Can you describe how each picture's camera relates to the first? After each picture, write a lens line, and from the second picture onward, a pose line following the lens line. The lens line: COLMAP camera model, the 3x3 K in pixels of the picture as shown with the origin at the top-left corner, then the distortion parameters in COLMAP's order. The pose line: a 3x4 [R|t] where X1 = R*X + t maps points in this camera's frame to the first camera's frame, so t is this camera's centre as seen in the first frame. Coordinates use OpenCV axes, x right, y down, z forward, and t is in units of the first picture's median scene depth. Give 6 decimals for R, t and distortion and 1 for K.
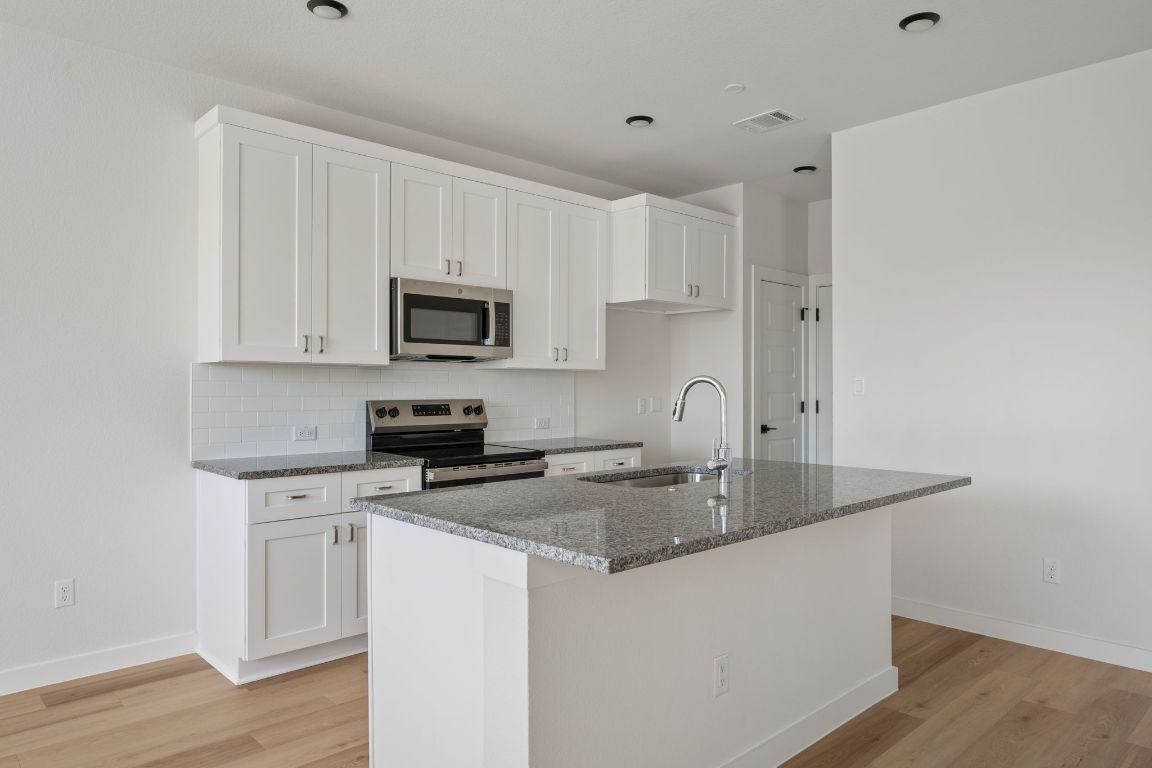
lens RADIAL K [[750.6, 0, 571.8], [0, 750.6, 385.9], [0, 0, 1]] dist [-0.007174, 0.004768]
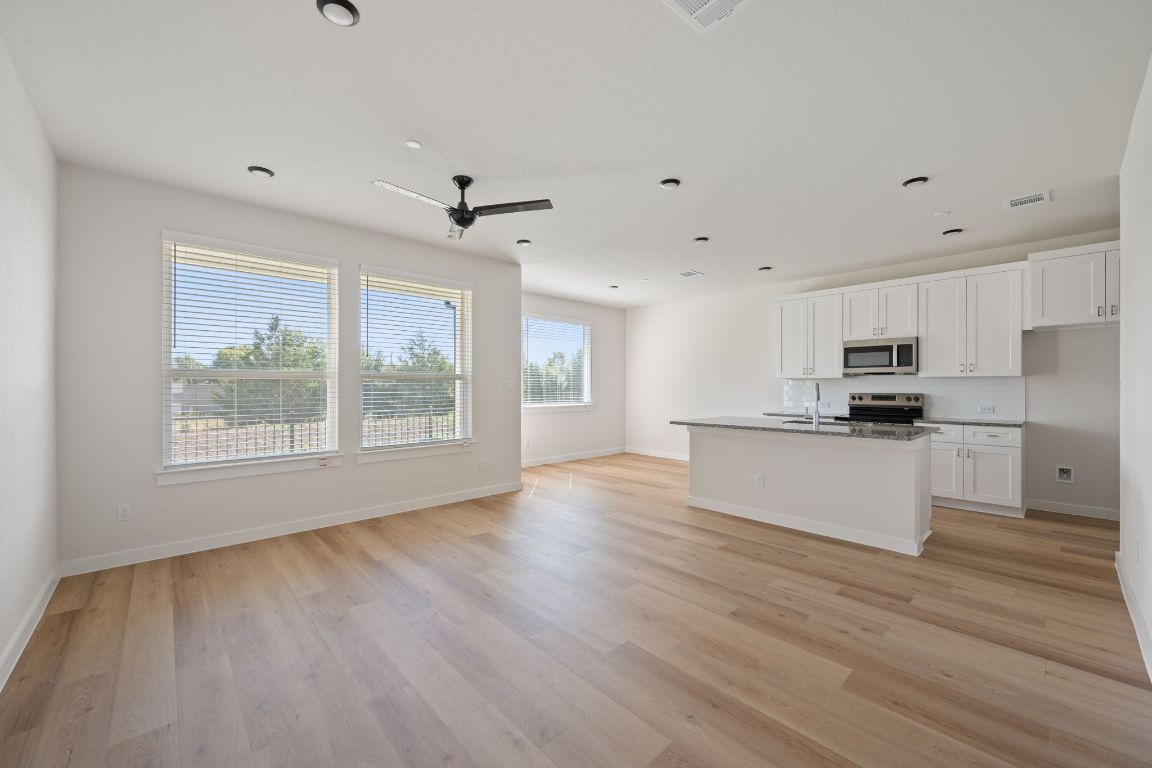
lens RADIAL K [[448.3, 0, 579.6], [0, 448.3, 386.5], [0, 0, 1]] dist [-0.001104, -0.000197]
pose [[-0.000921, -0.001315, -0.999999, 1.107735], [0.000300, 0.999999, -0.001316, 0.001312], [1.000000, -0.000302, -0.000920, 0.145477]]
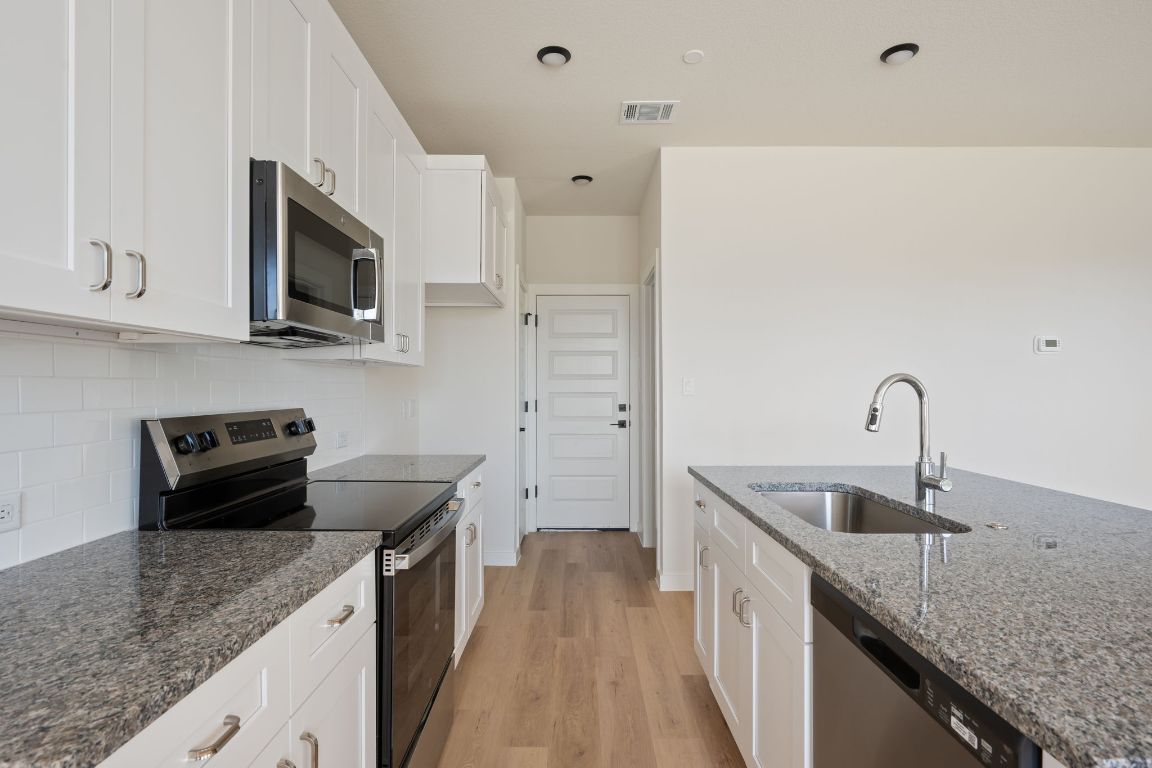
lens RADIAL K [[584.8, 0, 582.4], [0, 584.8, 380.5], [0, 0, 1]] dist [0.003026, 0.000301]
pose [[0.681986, 0.009065, 0.731309, -0.342666], [-0.001823, 0.999941, -0.010694, -0.000413], [-0.731363, 0.005960, 0.681962, 0.549159]]
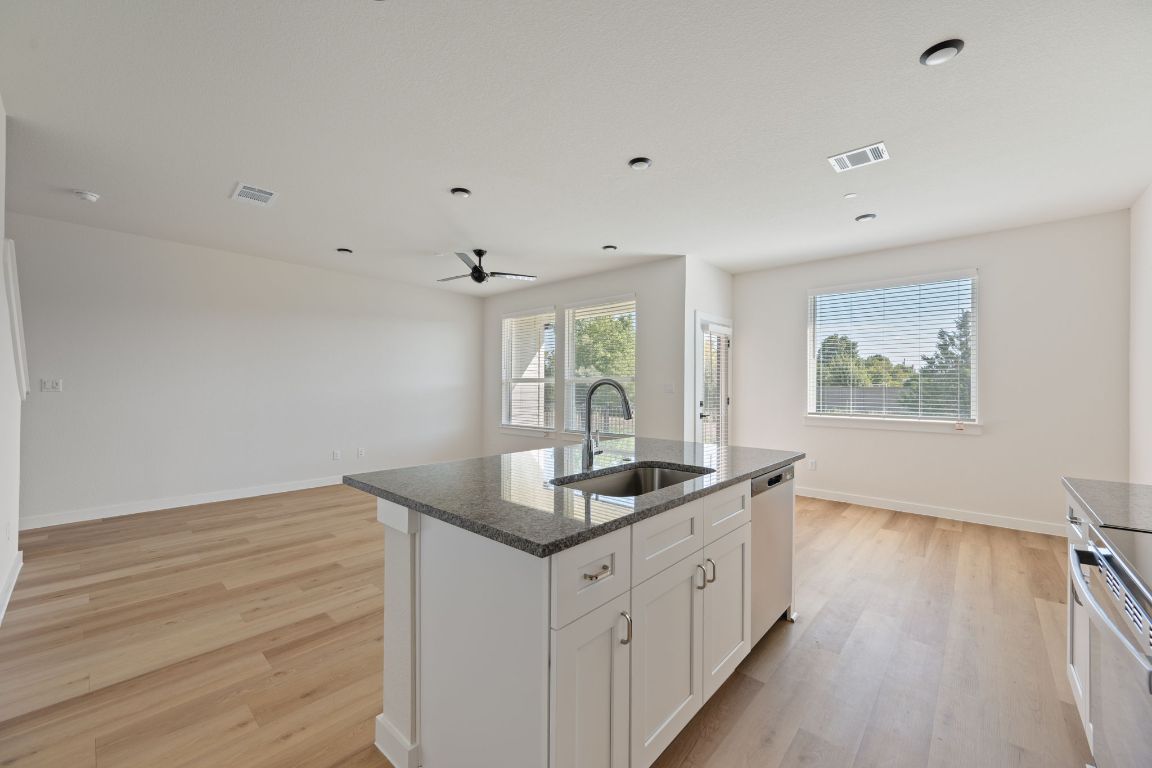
lens RADIAL K [[448.3, 0, 574.8], [0, 448.3, 387.9], [0, 0, 1]] dist [-0.001104, -0.000197]
pose [[-0.996519, -0.006779, -0.083096, 0.188547], [-0.006872, 0.999976, 0.000825, 0.000241], [0.083088, 0.001393, -0.996541, 1.123859]]
